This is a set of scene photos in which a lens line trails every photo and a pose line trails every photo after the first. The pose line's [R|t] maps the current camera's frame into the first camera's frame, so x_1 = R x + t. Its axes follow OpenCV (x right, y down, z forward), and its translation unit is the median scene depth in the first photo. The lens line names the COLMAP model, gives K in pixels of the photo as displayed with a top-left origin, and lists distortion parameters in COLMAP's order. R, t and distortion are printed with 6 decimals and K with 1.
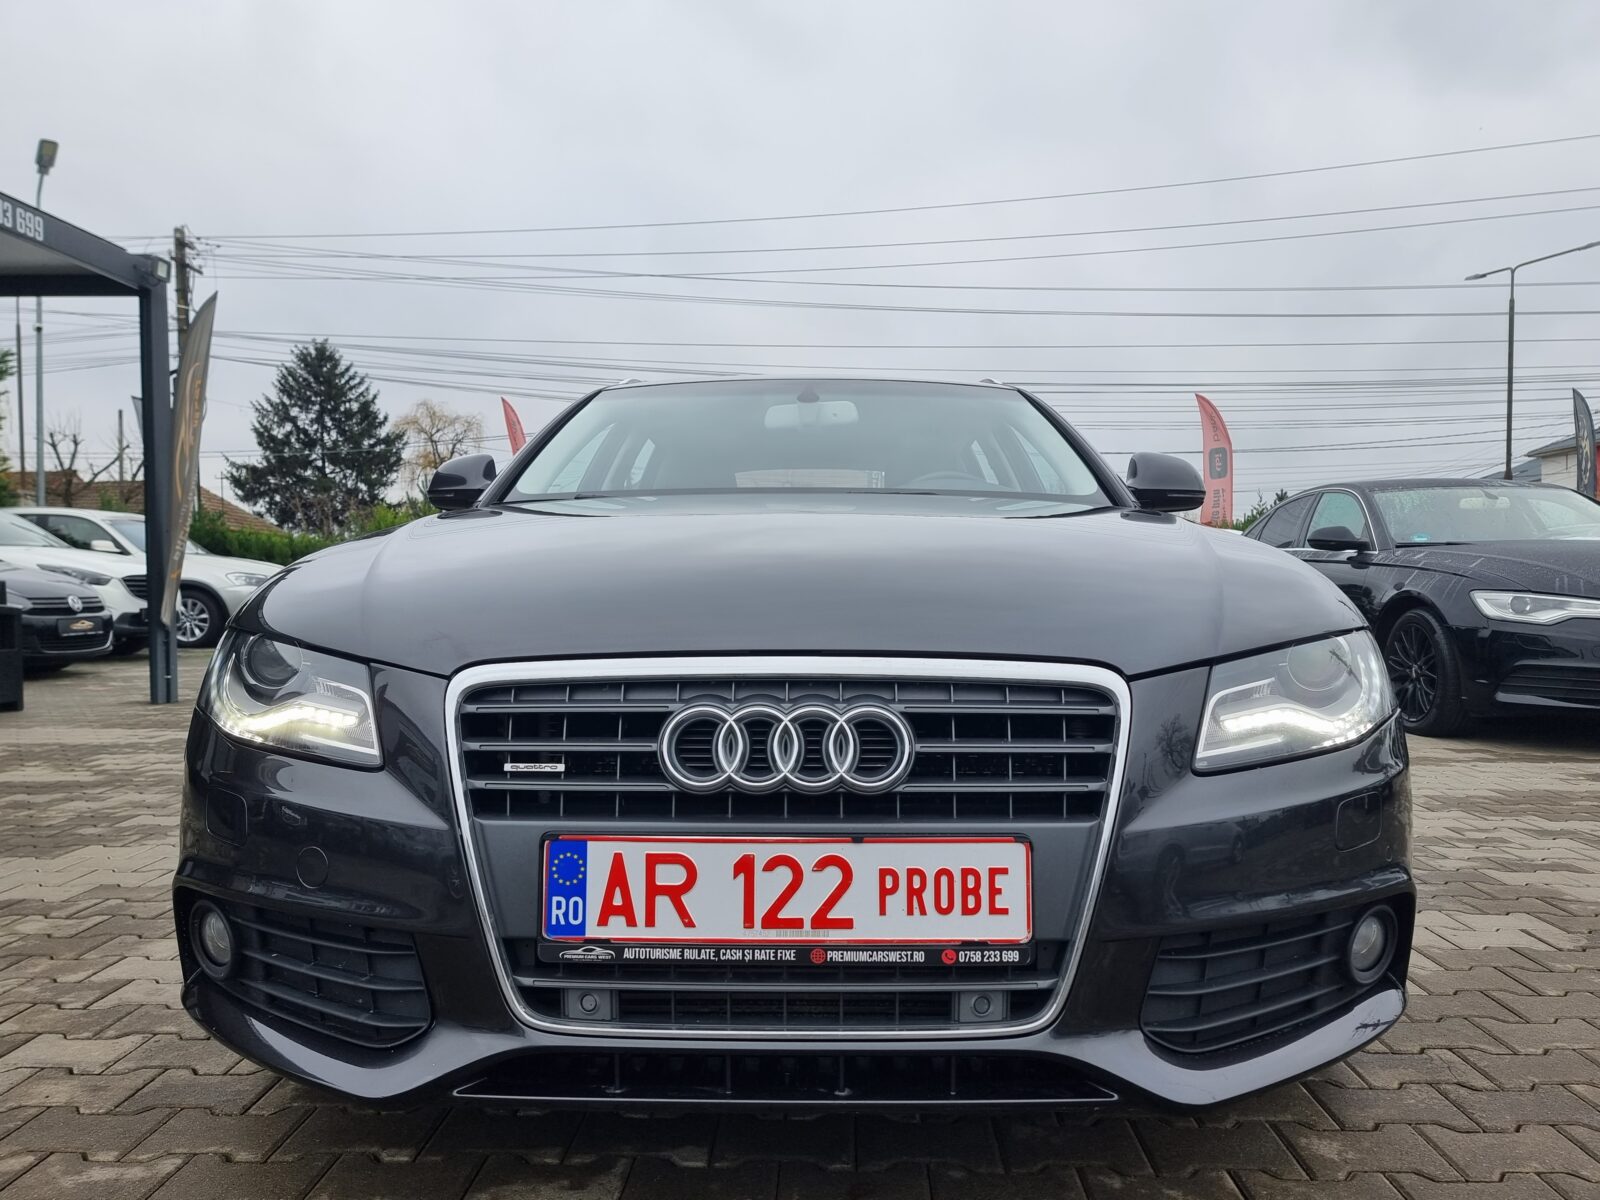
lens RADIAL K [[1110.4, 0, 813.2], [0, 1110.4, 607.1], [0, 0, 1]] dist [0.085115, -0.074146]
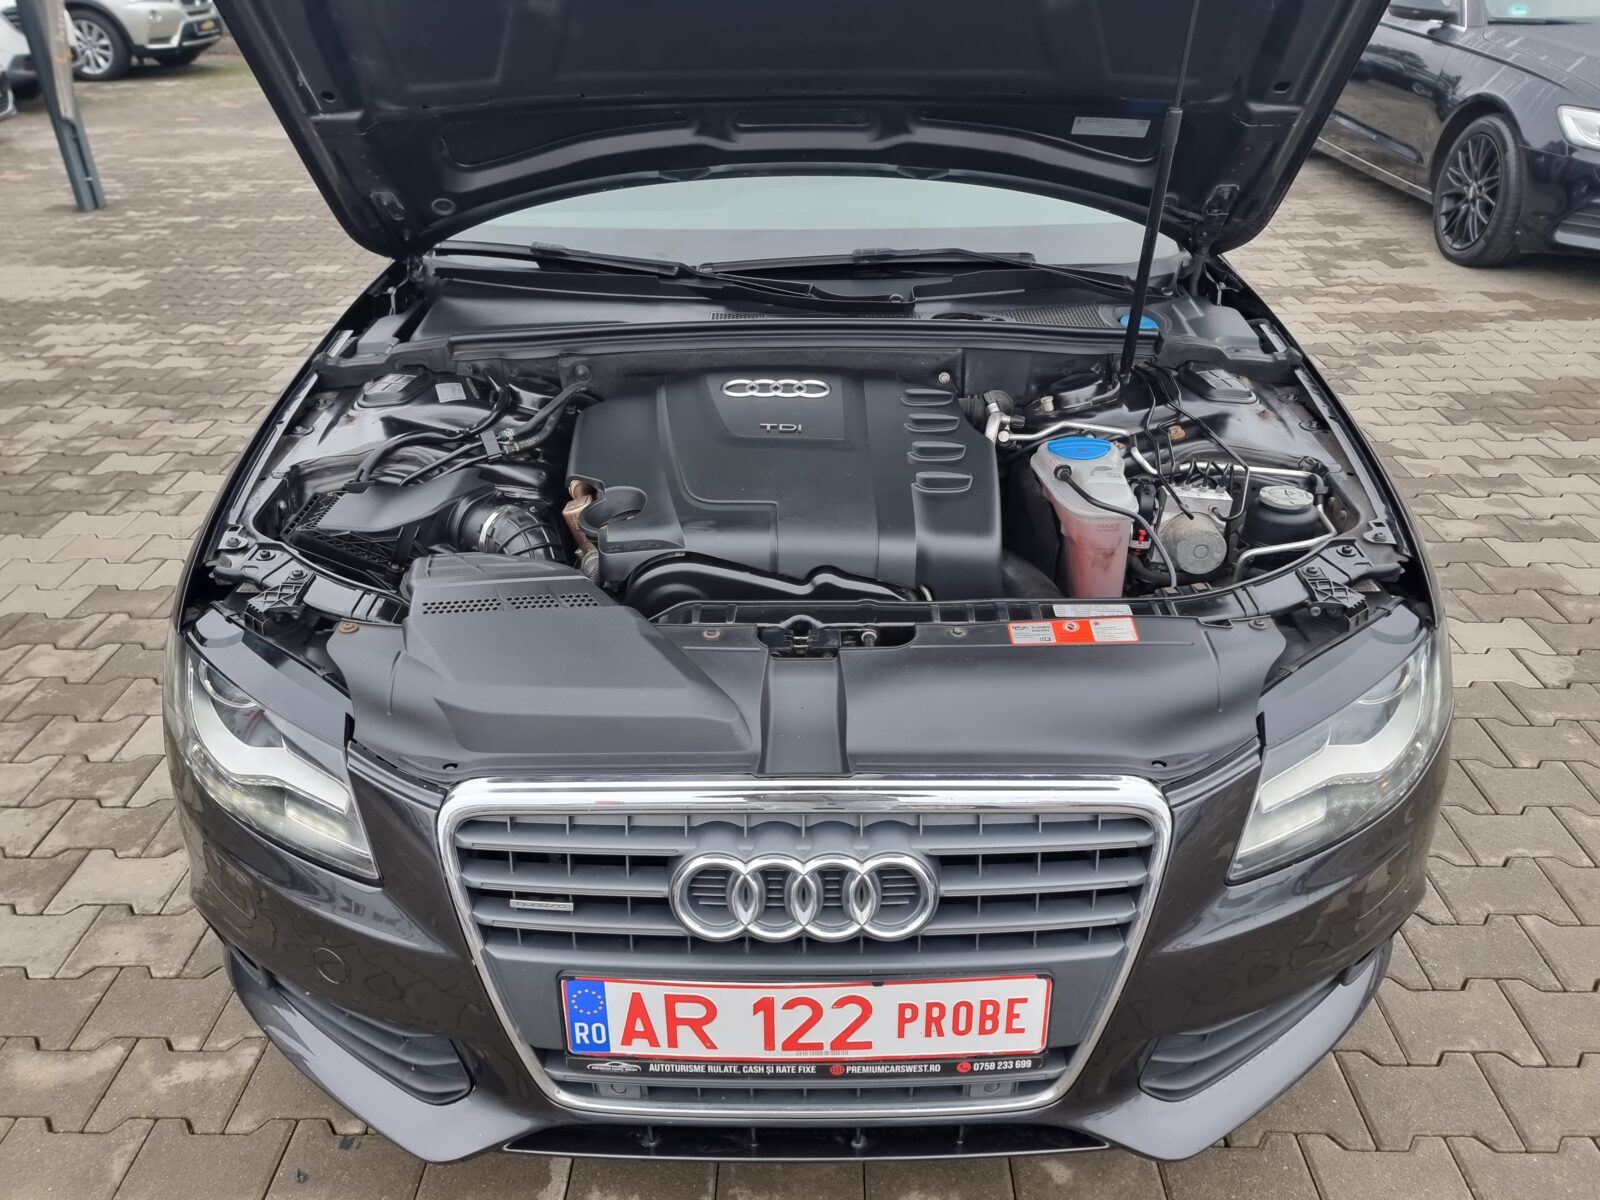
lens RADIAL K [[1124.0, 0, 804.9], [0, 1124.0, 601.6], [0, 0, 1]] dist [0.090247, -0.078907]
pose [[0.999965, -0.008283, 0.000681, -0.022435], [0.007050, 0.888801, 0.458238, -0.548628], [-0.004401, -0.458218, 0.888829, 0.260030]]
